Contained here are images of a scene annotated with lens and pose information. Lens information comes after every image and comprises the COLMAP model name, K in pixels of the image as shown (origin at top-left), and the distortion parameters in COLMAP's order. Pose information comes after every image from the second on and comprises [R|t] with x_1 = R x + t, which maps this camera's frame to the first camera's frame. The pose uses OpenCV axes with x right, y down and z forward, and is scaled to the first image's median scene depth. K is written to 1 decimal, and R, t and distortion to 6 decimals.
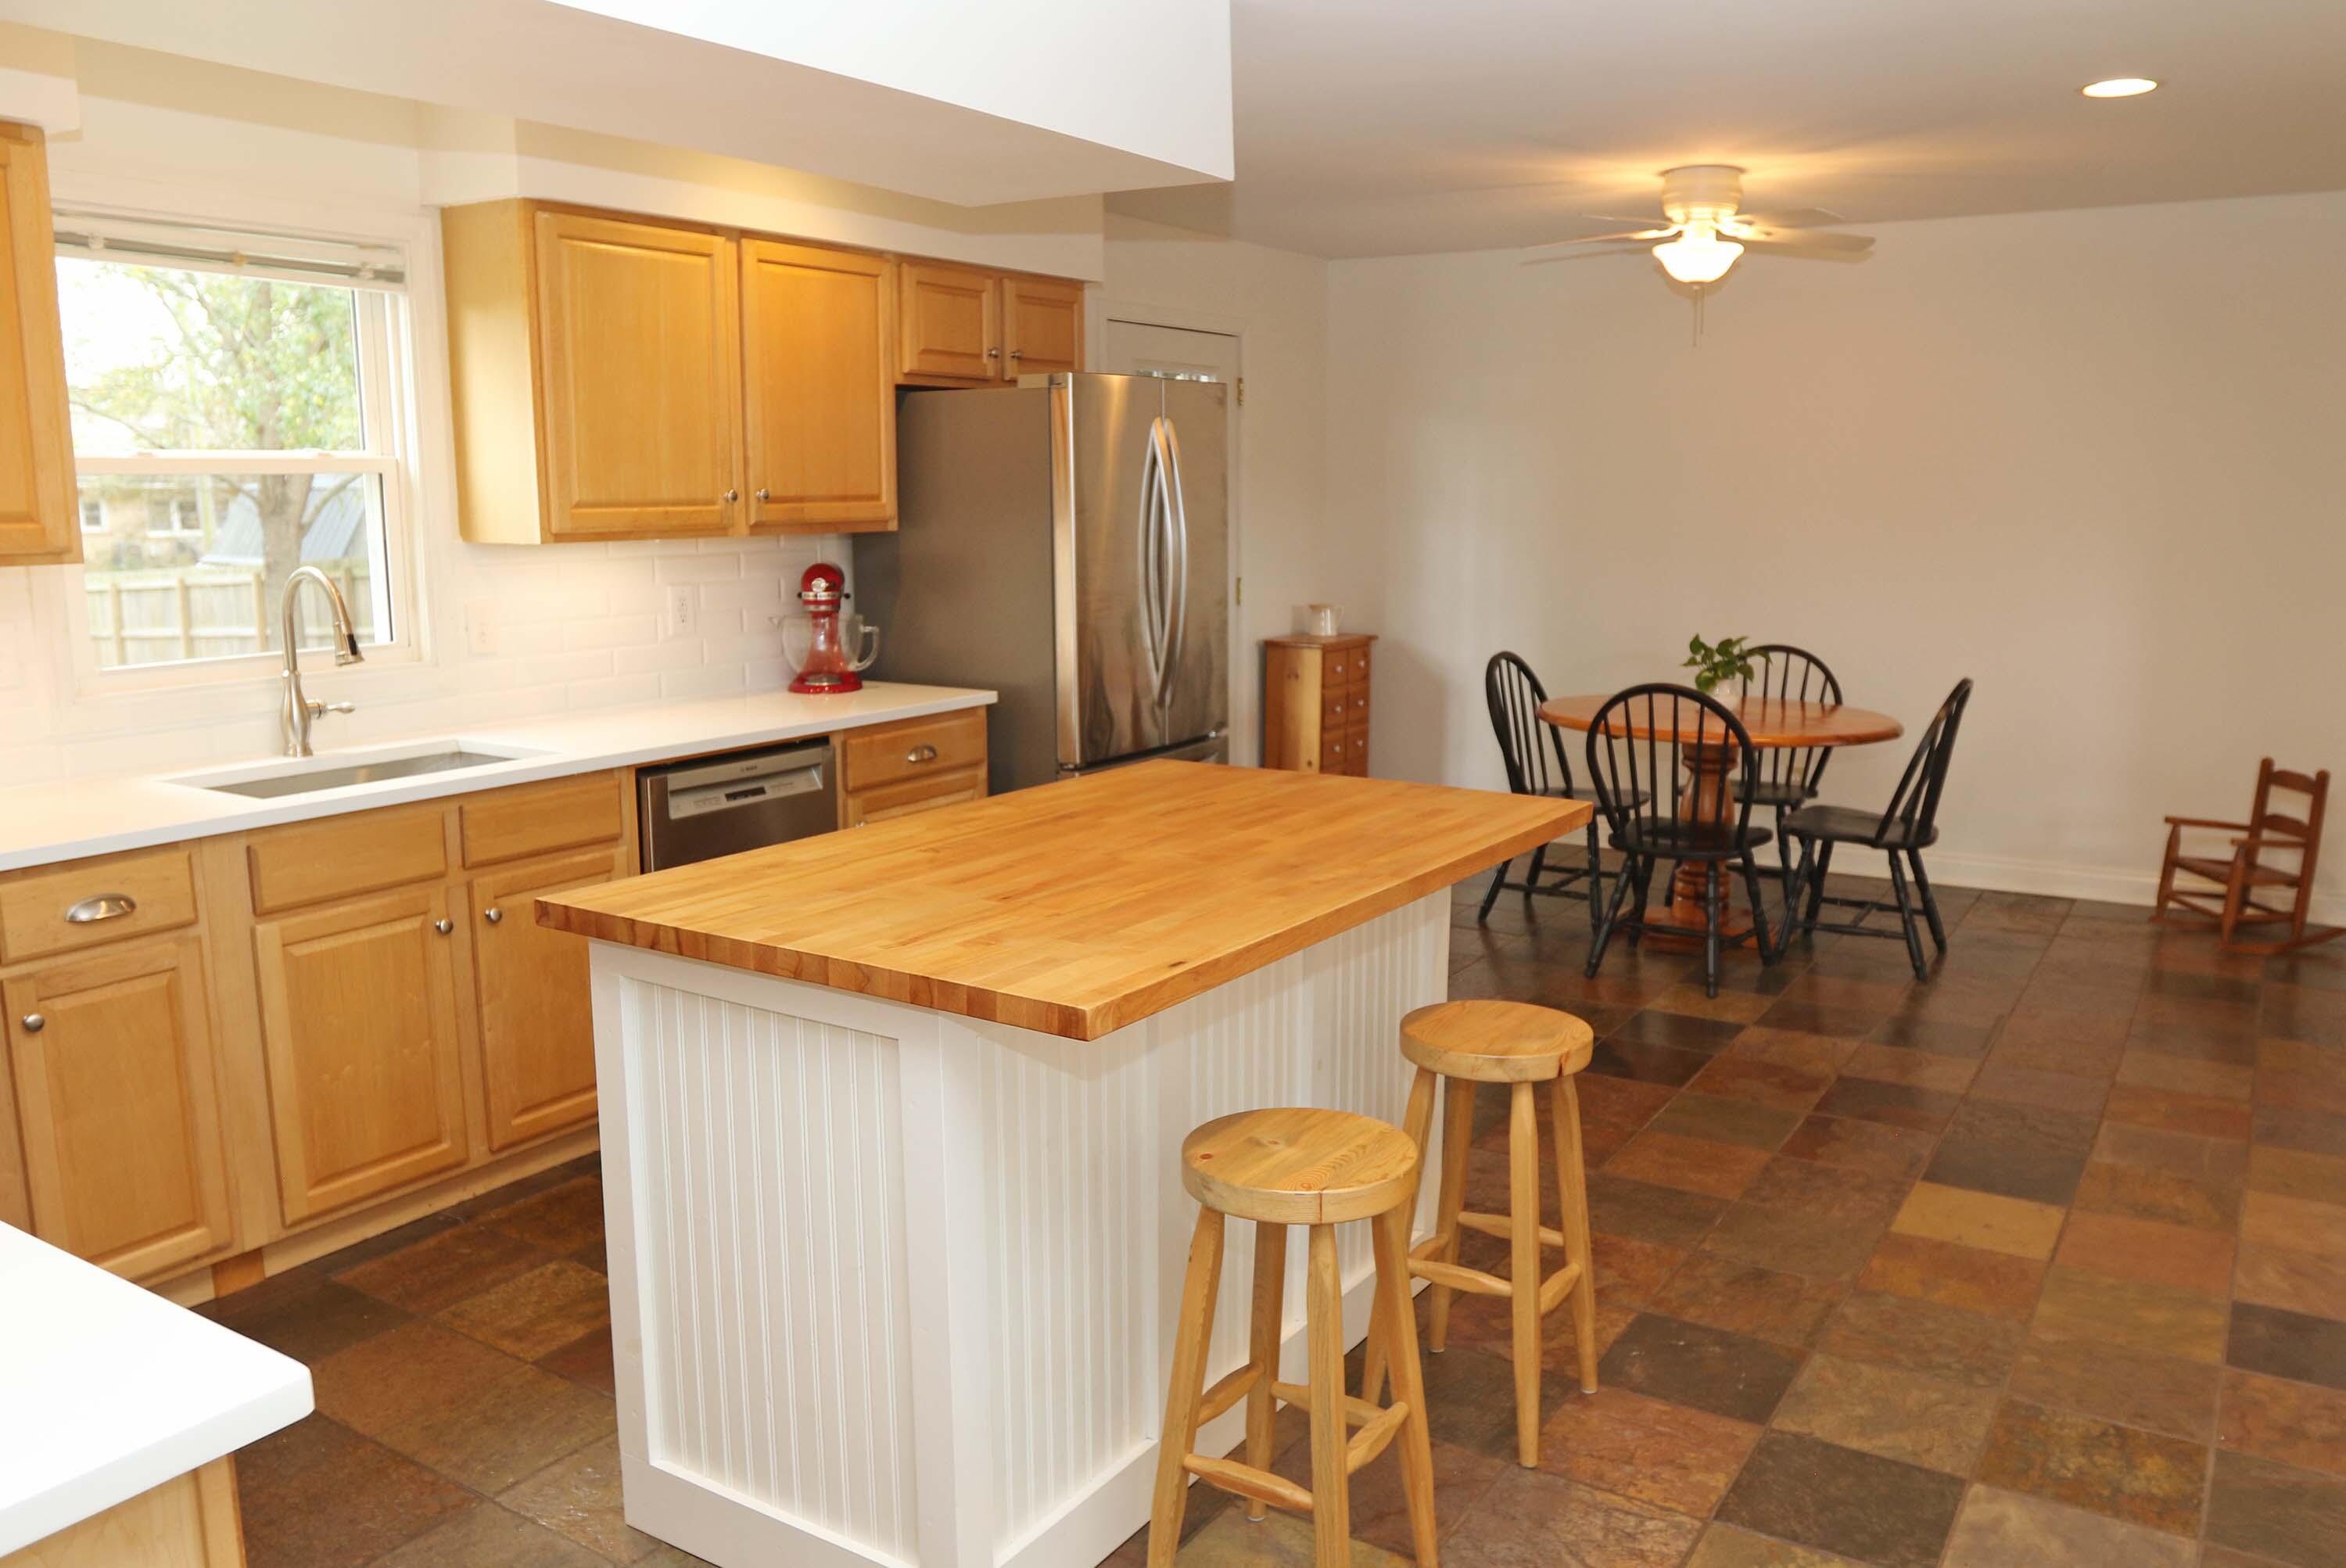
lens RADIAL K [[1788.2, 0, 1198.9], [0, 1788.2, 774.6], [0, 0, 1]] dist [-0.057456, 0.031590]
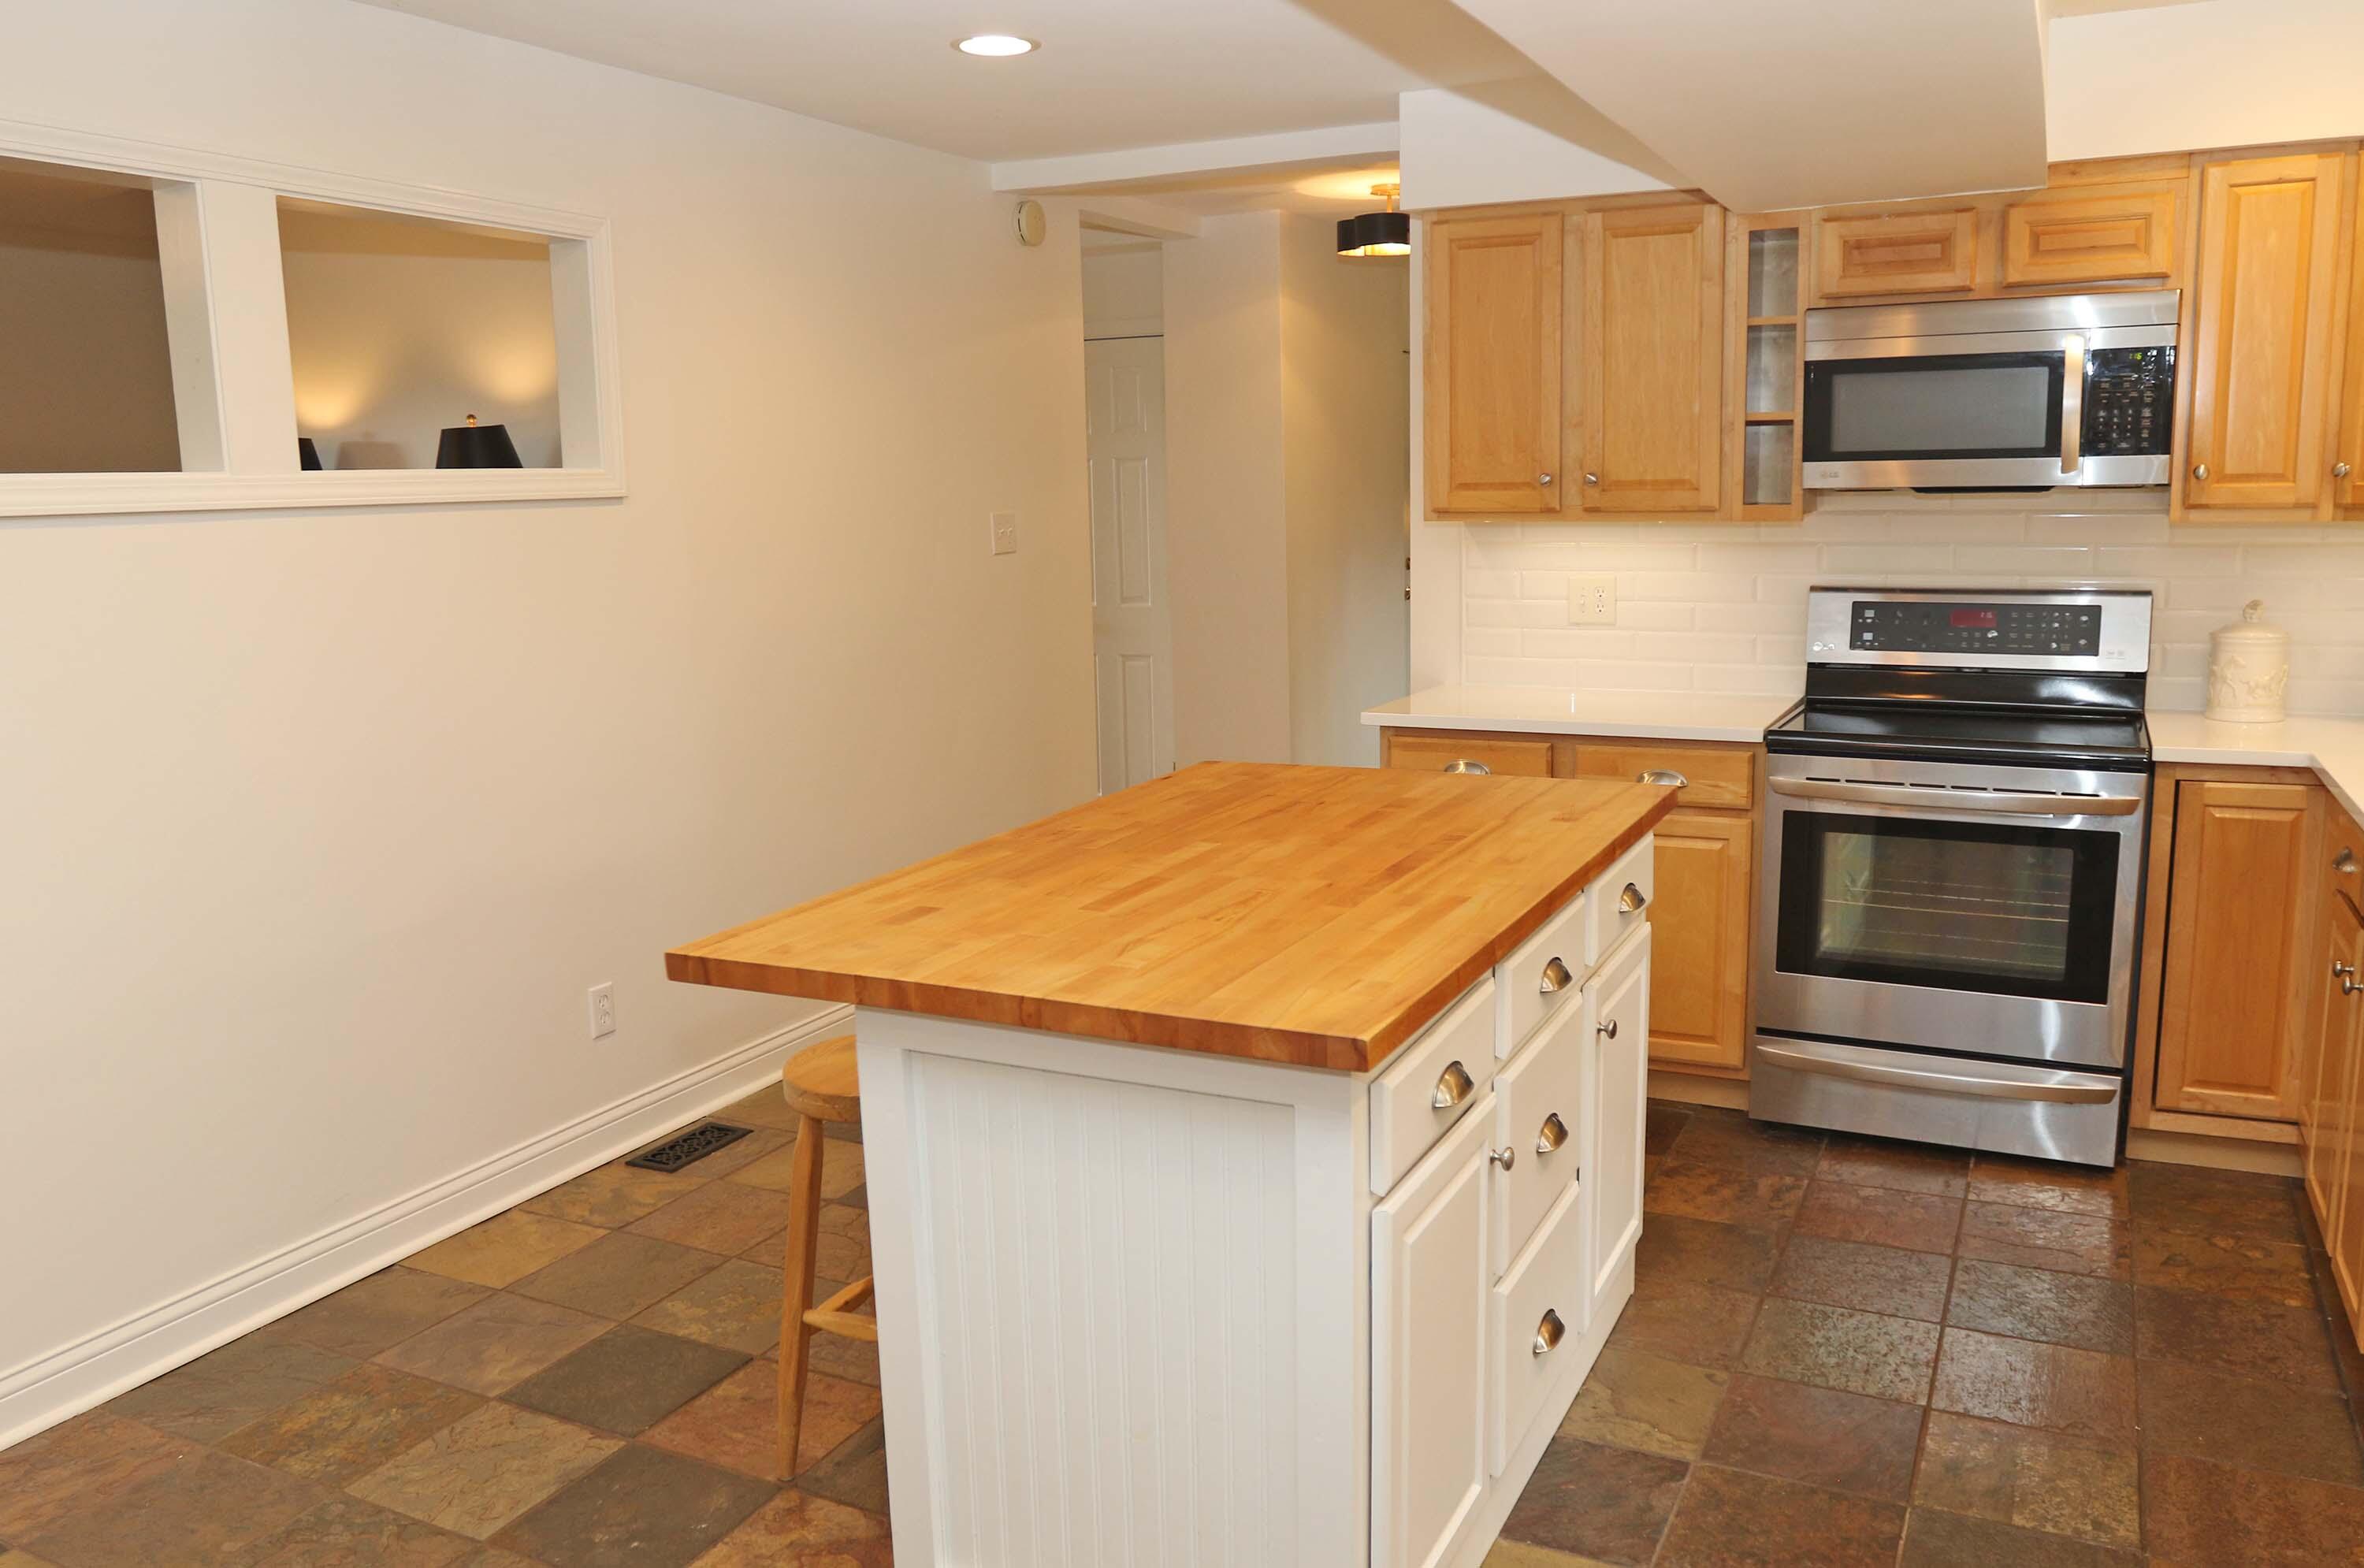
lens RADIAL K [[1801.8, 0, 1172.0], [0, 1801.8, 790.8], [0, 0, 1]] dist [-0.057456, 0.031590]
pose [[-0.996194, 0.035353, -0.079672, 0.070637], [0.007209, 0.944338, 0.328898, -0.245112], [0.086865, 0.327072, -0.940999, 1.502912]]
